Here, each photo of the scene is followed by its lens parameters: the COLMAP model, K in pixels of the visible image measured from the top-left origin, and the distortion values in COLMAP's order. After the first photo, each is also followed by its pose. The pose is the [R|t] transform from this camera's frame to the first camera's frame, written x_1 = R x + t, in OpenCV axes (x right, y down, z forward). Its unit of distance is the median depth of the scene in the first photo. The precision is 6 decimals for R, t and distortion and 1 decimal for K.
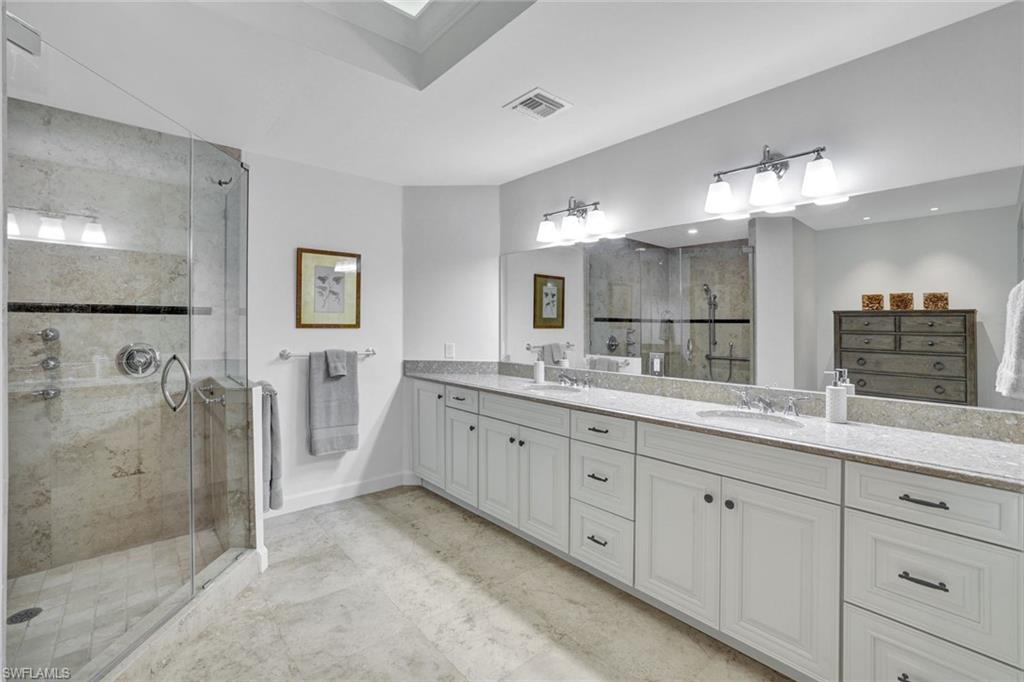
lens RADIAL K [[446.8, 0, 509.1], [0, 446.8, 332.1], [0, 0, 1]] dist [-0.018657, 0.000332]
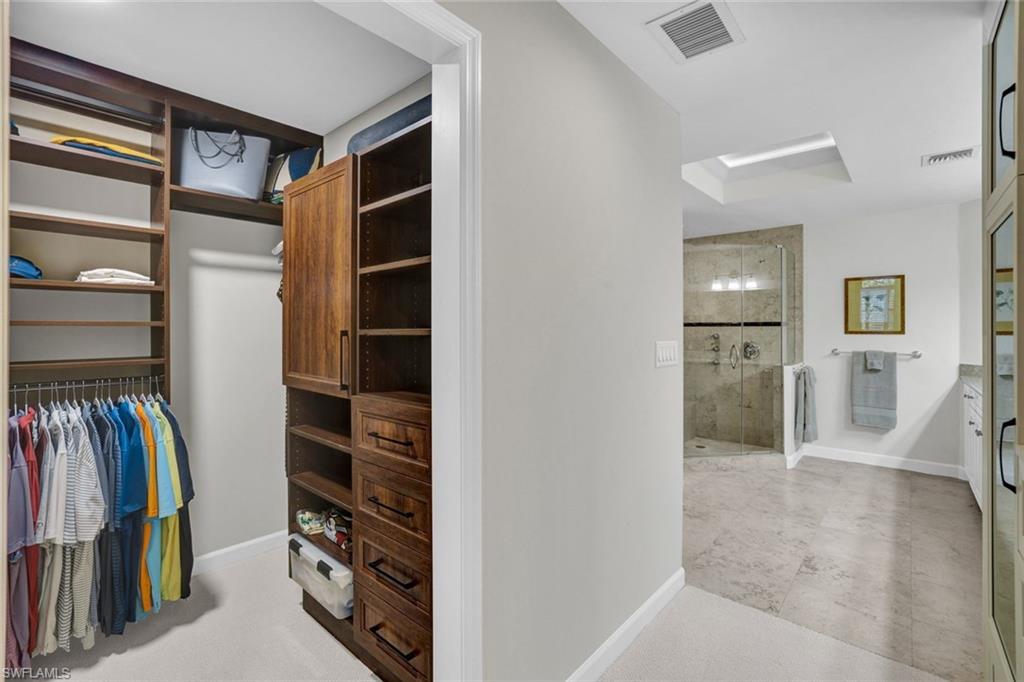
lens RADIAL K [[456.3, 0, 512.2], [0, 456.3, 330.8], [0, 0, 1]] dist [-0.000850, -0.000084]
pose [[0.156379, -0.009475, -0.987652, 0.819240], [-0.019732, 0.999724, -0.012715, 0.021161], [0.987500, 0.021477, 0.156149, -0.299750]]
